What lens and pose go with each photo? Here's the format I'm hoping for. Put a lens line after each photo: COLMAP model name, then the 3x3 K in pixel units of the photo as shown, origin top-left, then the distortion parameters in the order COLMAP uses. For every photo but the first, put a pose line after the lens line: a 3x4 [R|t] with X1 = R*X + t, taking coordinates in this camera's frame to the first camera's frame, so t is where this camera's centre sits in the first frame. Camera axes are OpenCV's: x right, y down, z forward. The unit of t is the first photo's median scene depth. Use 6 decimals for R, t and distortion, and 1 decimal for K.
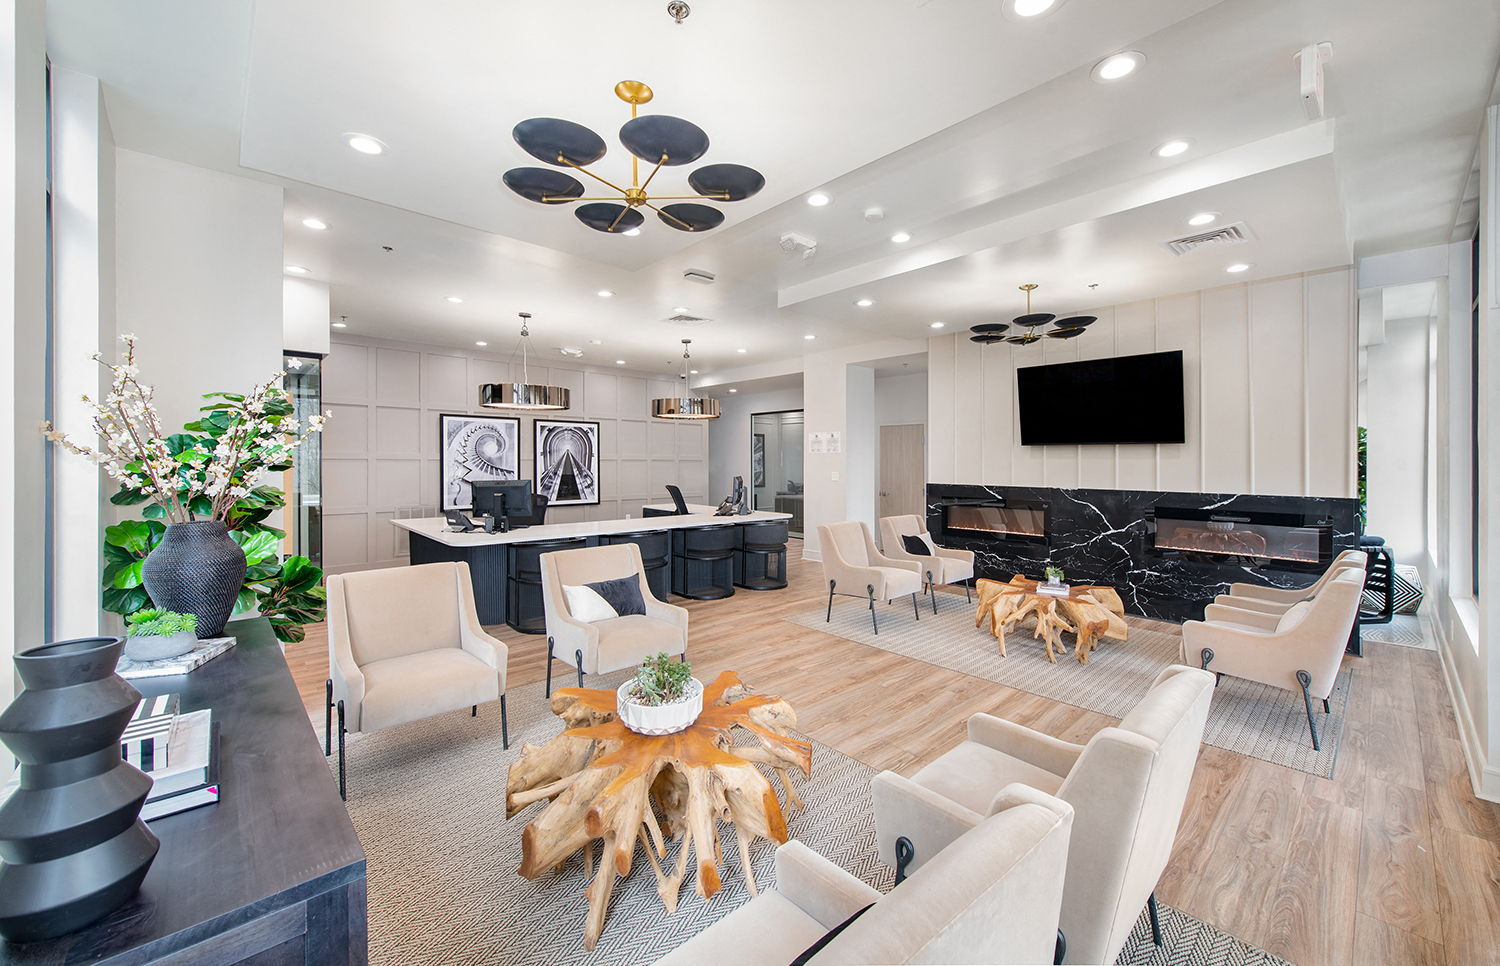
lens RADIAL K [[589.1, 0, 743.7], [0, 589.1, 470.8], [0, 0, 1]] dist [0.000739, 0.000248]
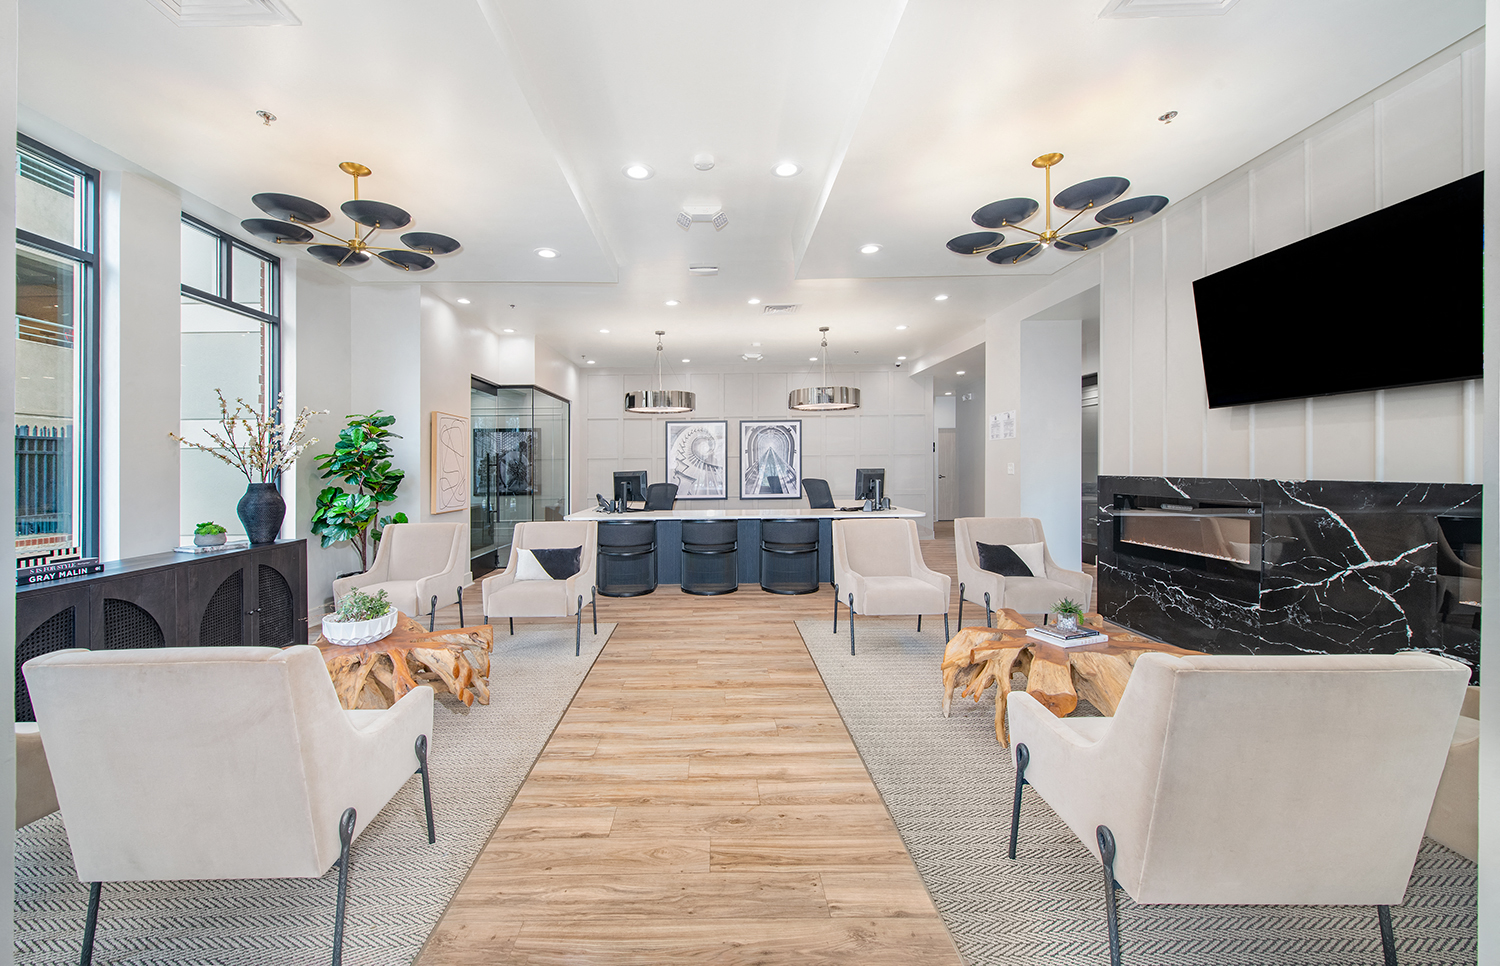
lens RADIAL K [[589.1, 0, 743.2], [0, 589.1, 477.0], [0, 0, 1]] dist [0.000739, 0.000248]
pose [[0.725197, -0.001991, -0.688539, 0.506243], [0.002465, 0.999997, -0.000295, 0.023632], [0.688537, -0.001483, 0.725200, 0.229037]]
